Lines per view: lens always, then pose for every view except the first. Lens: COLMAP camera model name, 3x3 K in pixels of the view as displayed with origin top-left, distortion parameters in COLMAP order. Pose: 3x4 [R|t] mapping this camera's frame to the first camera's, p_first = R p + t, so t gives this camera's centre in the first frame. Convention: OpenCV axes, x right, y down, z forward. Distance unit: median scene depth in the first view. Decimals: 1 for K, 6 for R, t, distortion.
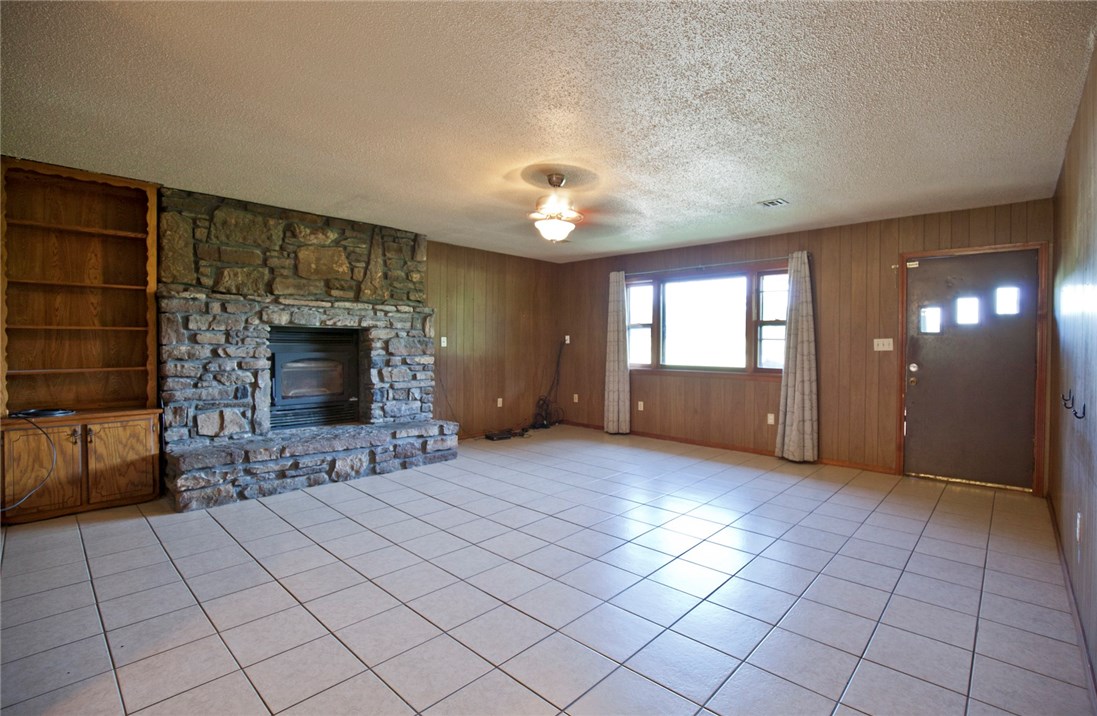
lens RADIAL K [[504.5, 0, 560.7], [0, 504.5, 350.9], [0, 0, 1]] dist [-0.036514, 0.008033]
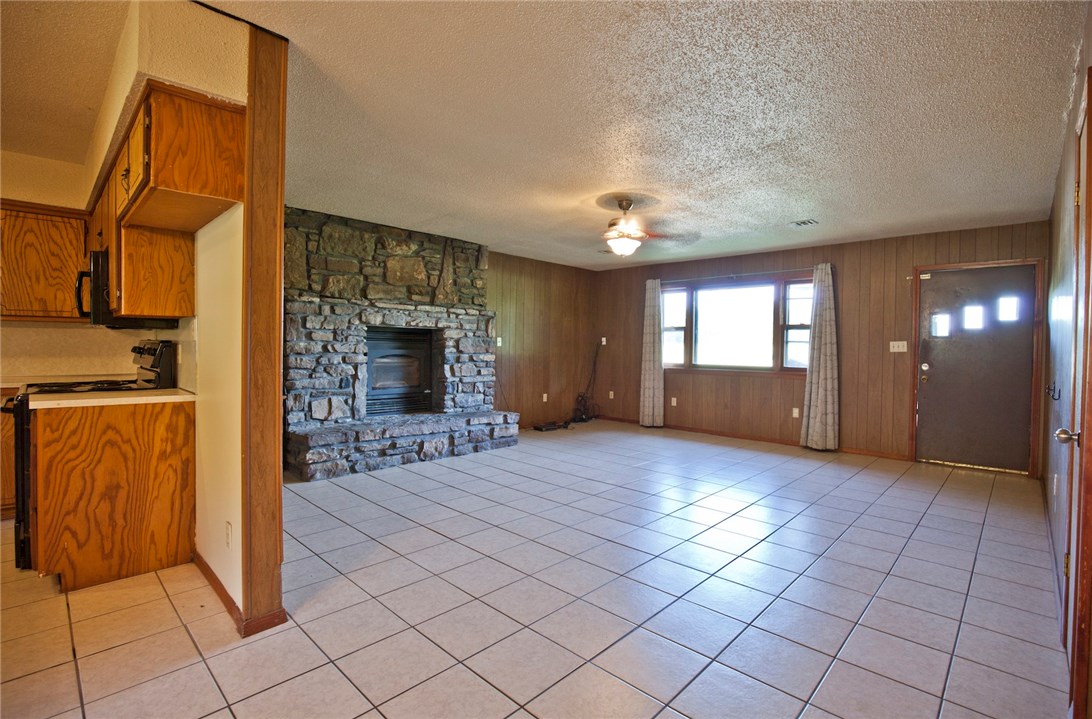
lens RADIAL K [[507.4, 0, 557.1], [0, 507.4, 357.1], [0, 0, 1]] dist [-0.033064, 0.006463]
pose [[0.999896, 0.007999, -0.012034, -0.110156], [-0.007944, 0.999958, 0.004570, 0.011582], [0.012070, -0.004474, 0.999917, -0.143369]]
